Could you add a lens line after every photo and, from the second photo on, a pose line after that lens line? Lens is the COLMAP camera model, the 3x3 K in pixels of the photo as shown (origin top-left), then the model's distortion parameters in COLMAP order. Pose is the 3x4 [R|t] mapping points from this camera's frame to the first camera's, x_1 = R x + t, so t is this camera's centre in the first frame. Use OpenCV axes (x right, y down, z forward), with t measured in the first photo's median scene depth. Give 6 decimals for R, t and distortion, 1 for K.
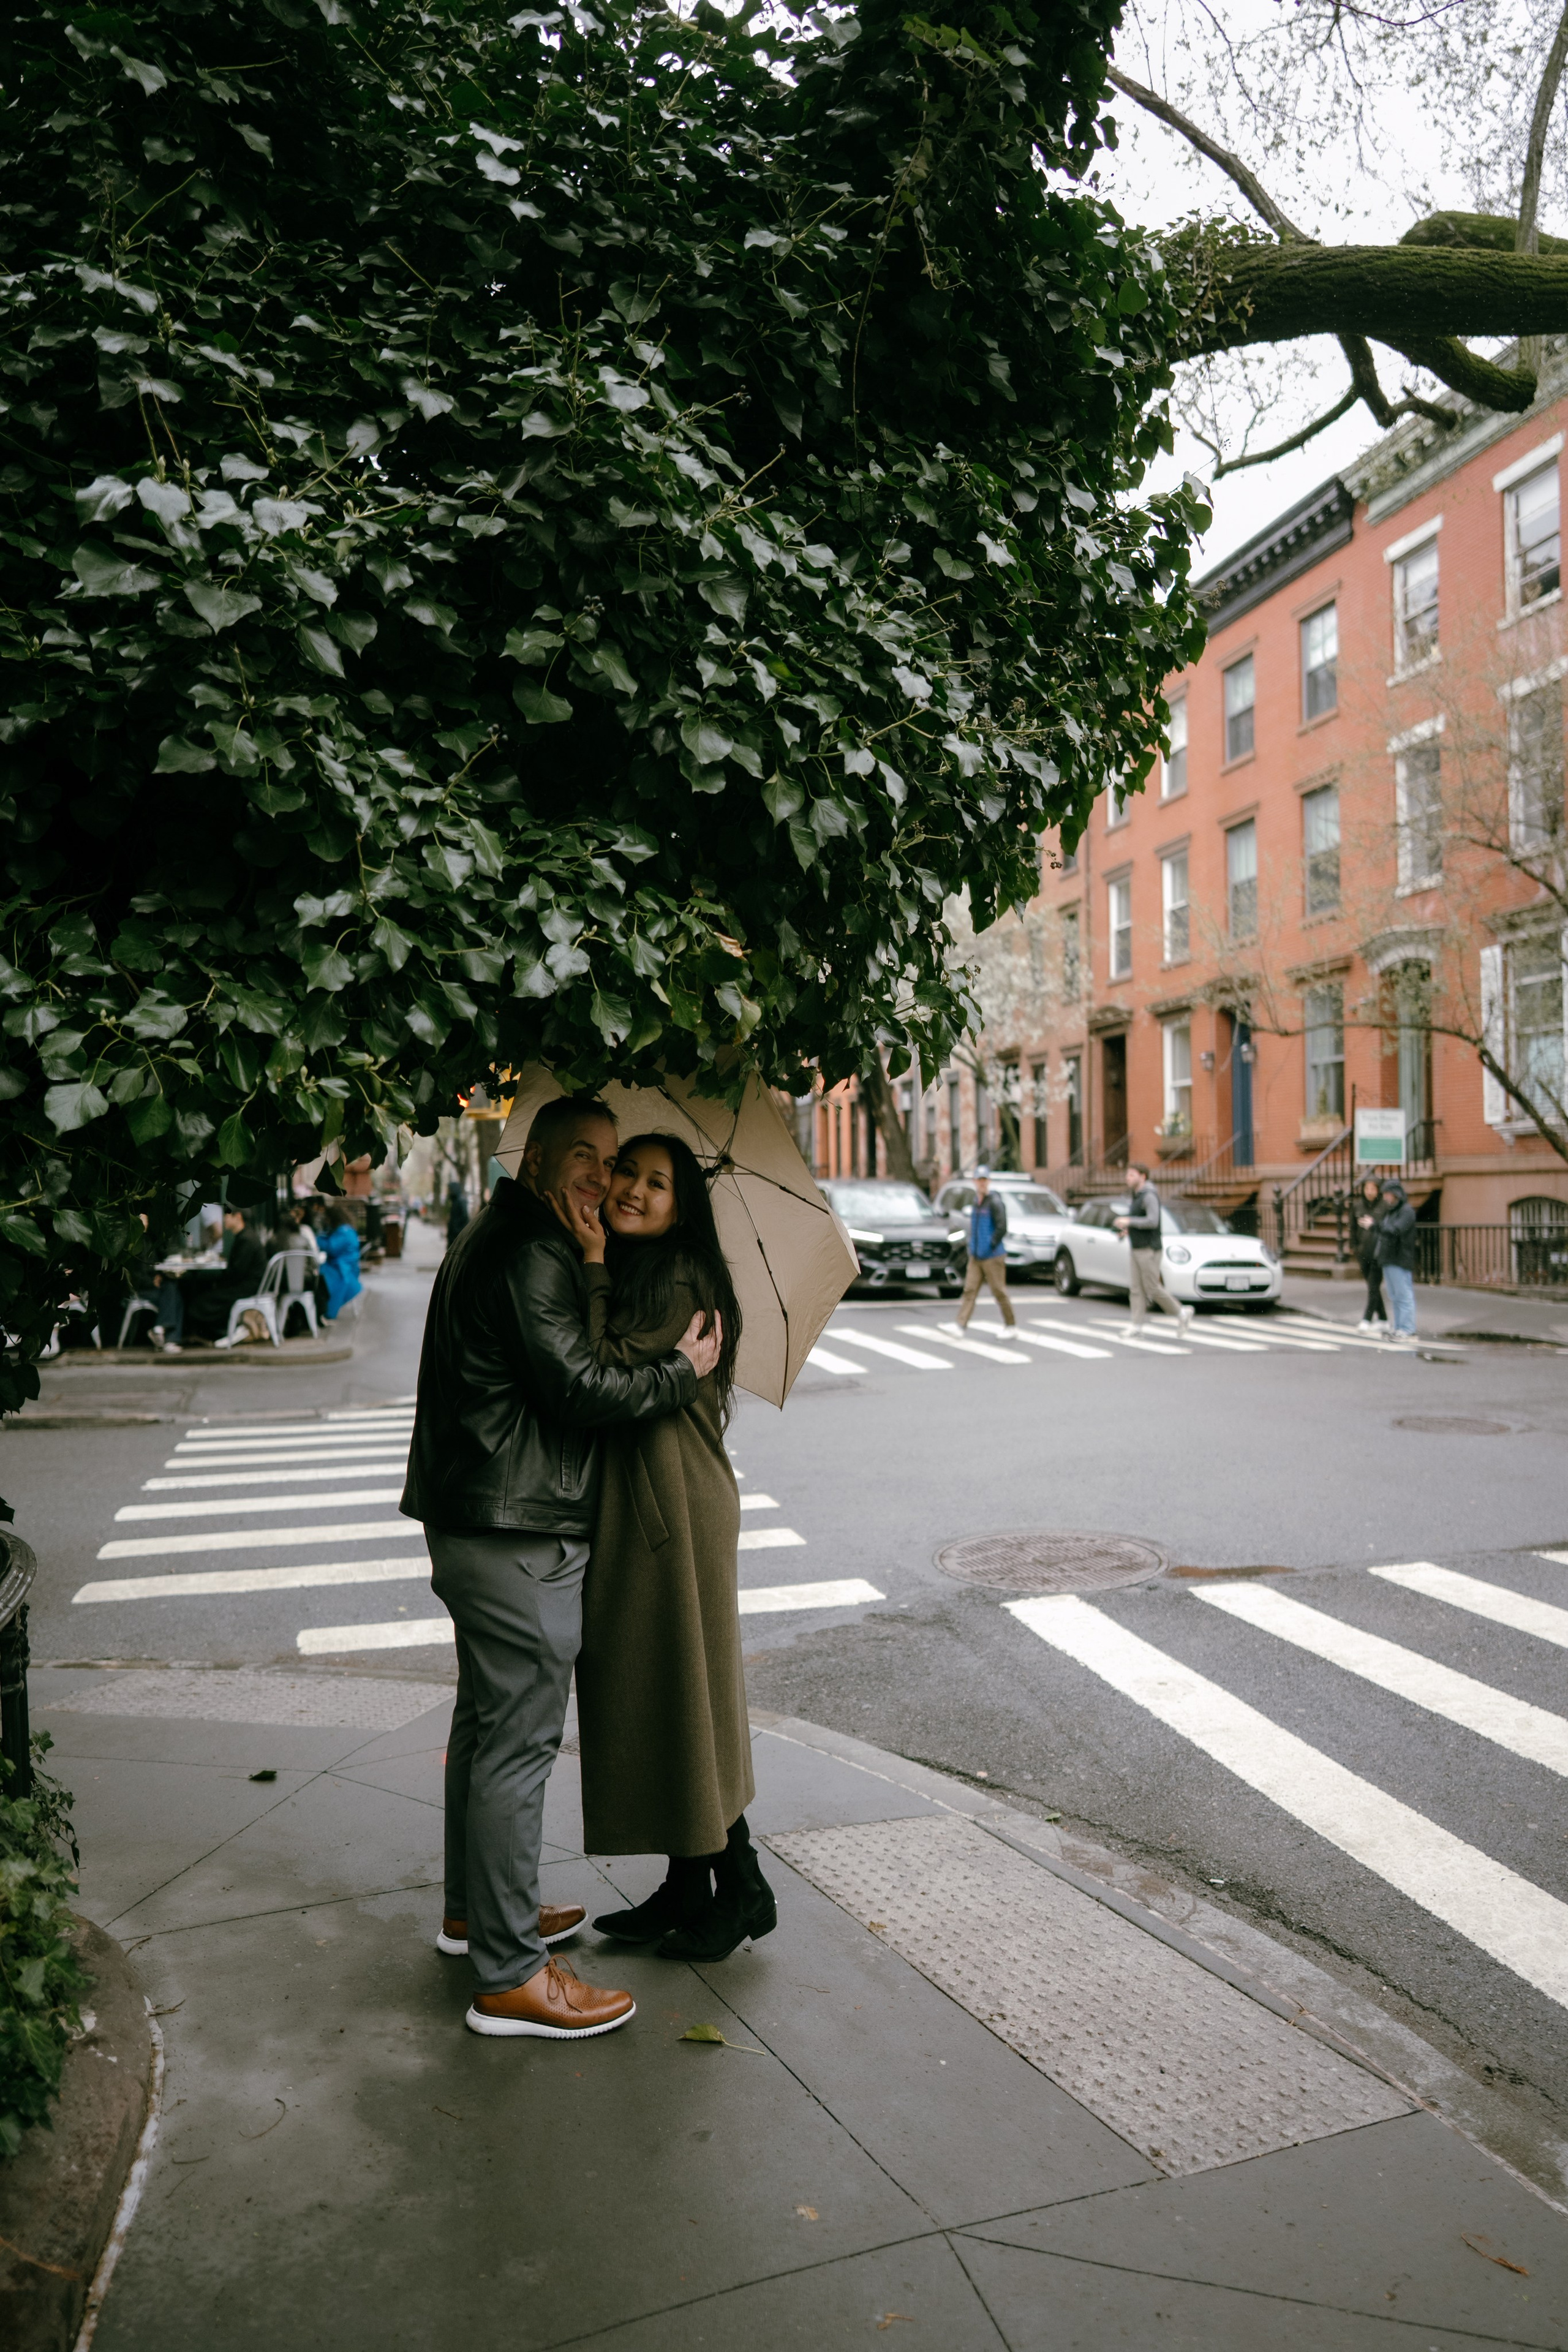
lens RADIAL K [[1602.5, 0, 781.7], [0, 1602.5, 1164.7], [0, 0, 1]] dist [-0.022666, 0.004361]
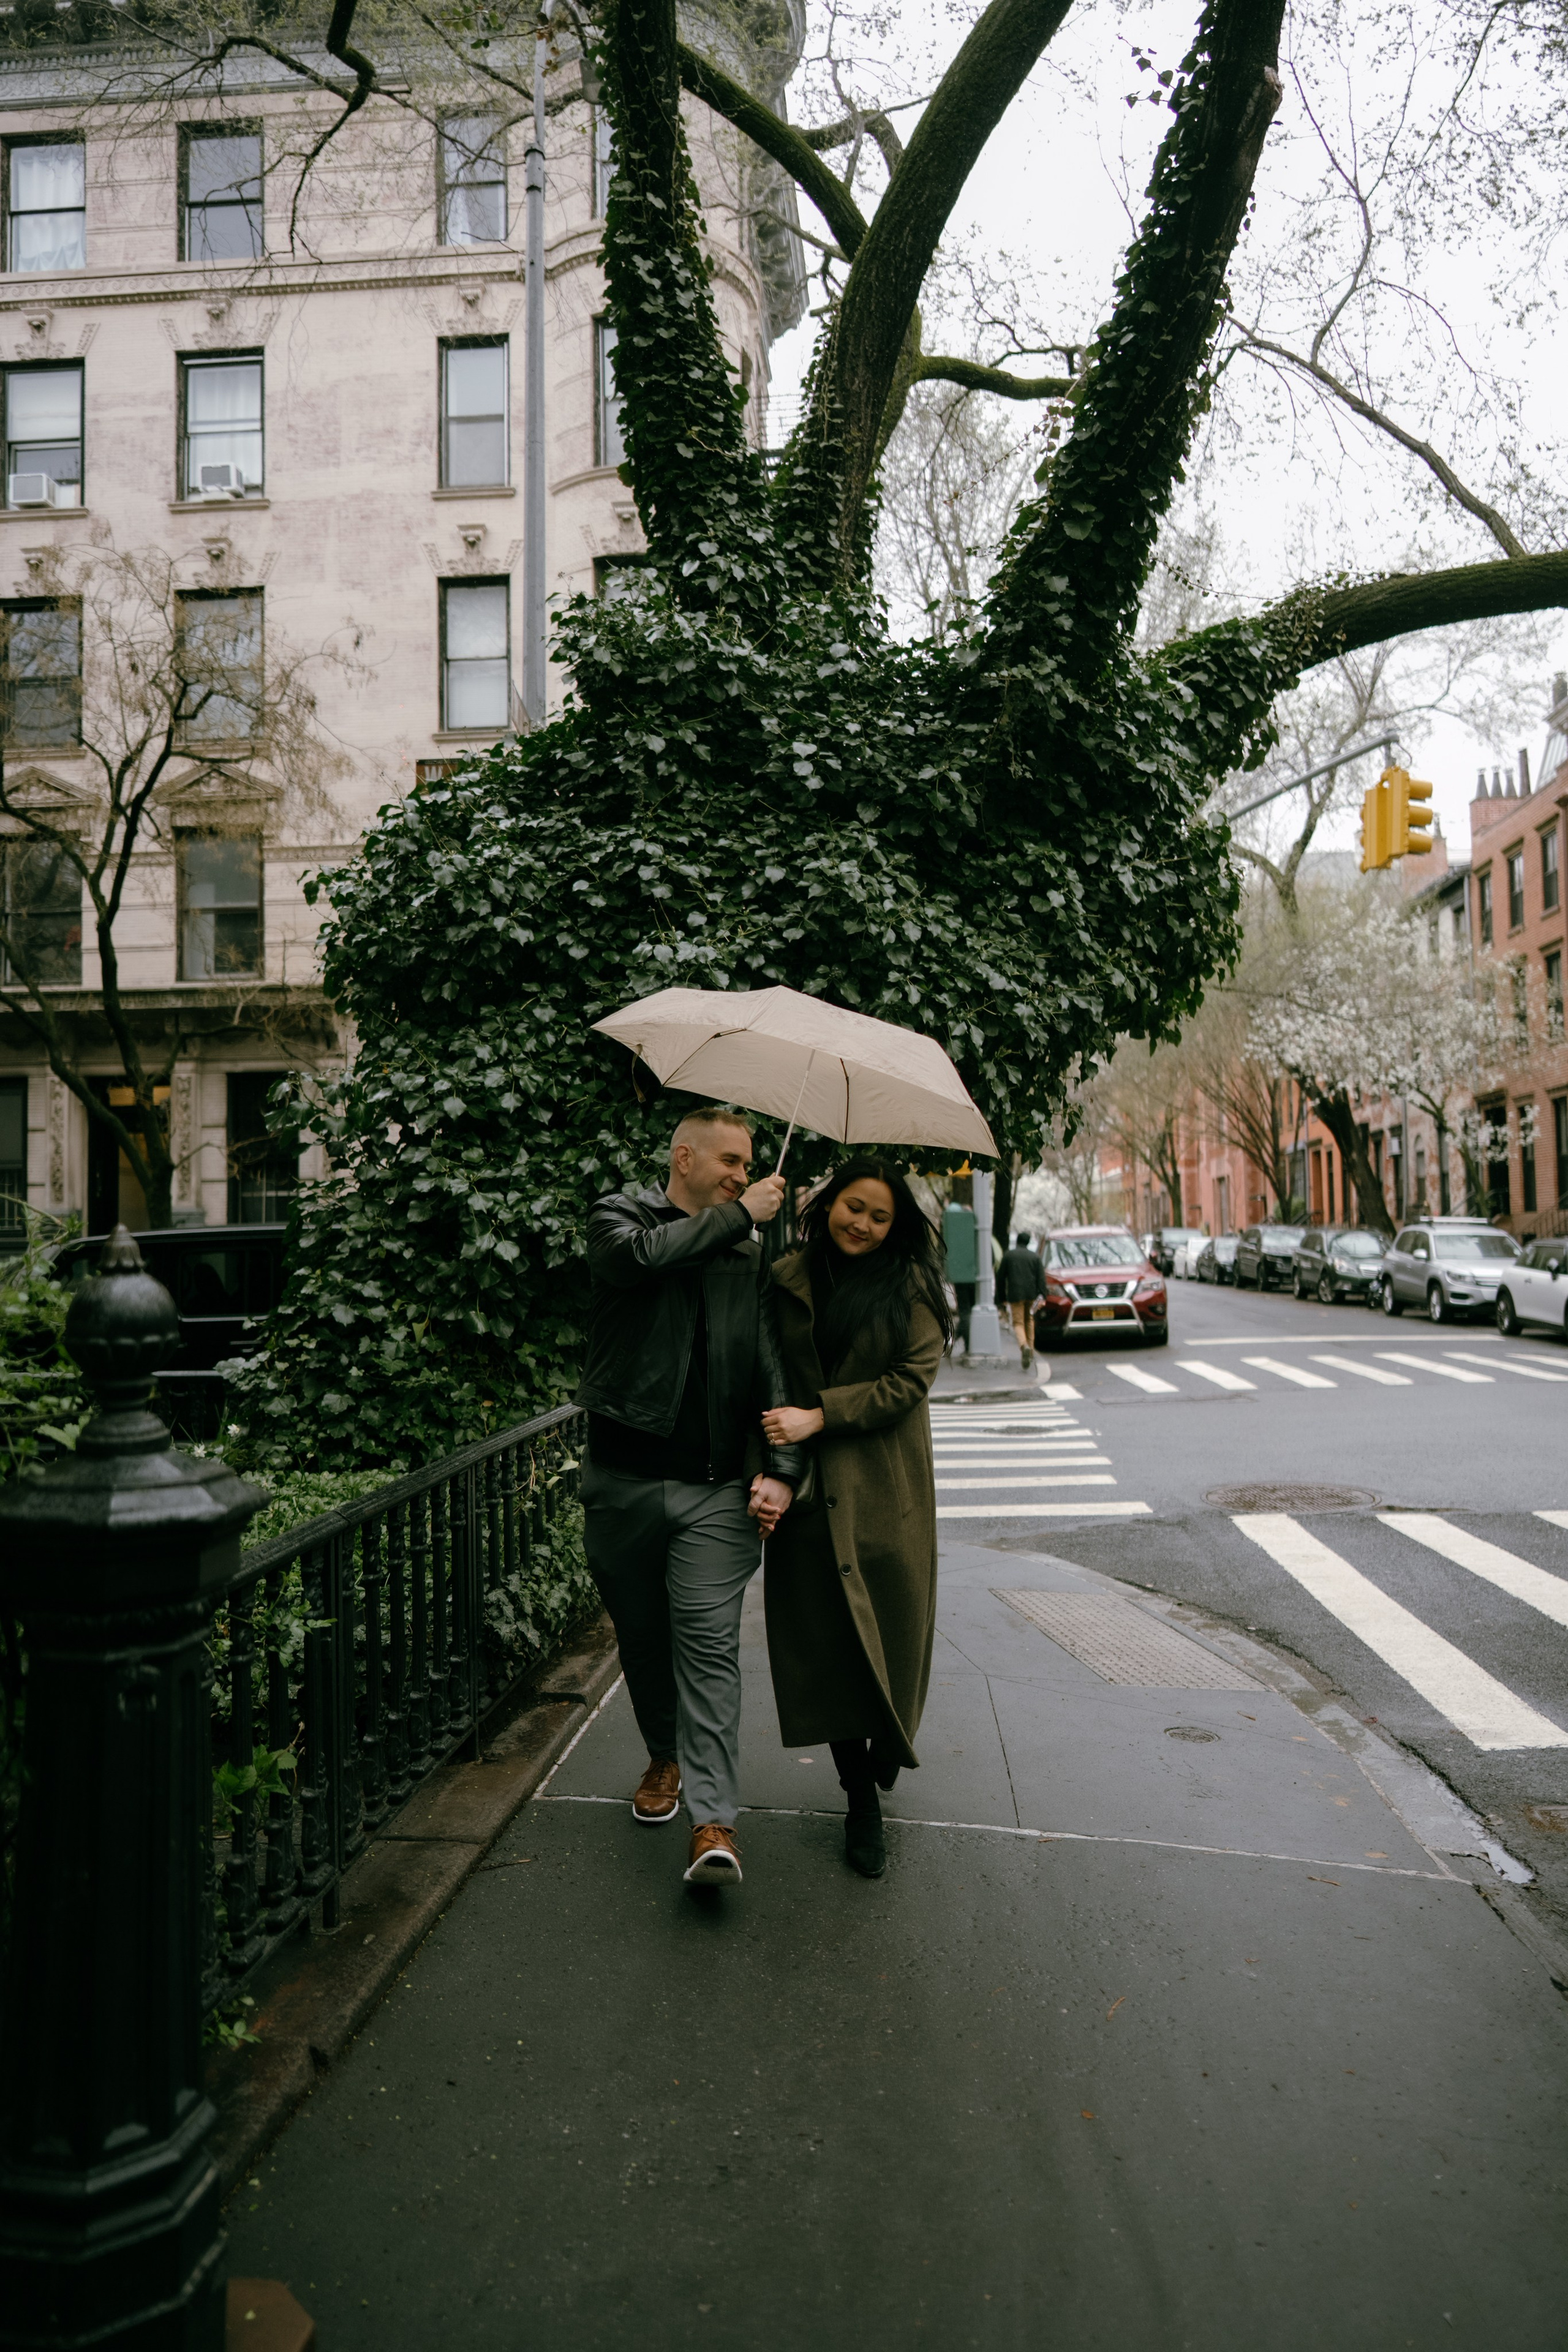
lens RADIAL K [[1602.5, 0, 787.7], [0, 1602.5, 1180.9], [0, 0, 1]] dist [-0.022666, 0.004361]
pose [[0.951436, -0.014087, -0.307524, 0.243576], [0.007811, 0.999736, -0.021630, 0.003984], [0.307748, 0.018178, 0.951294, -0.572340]]
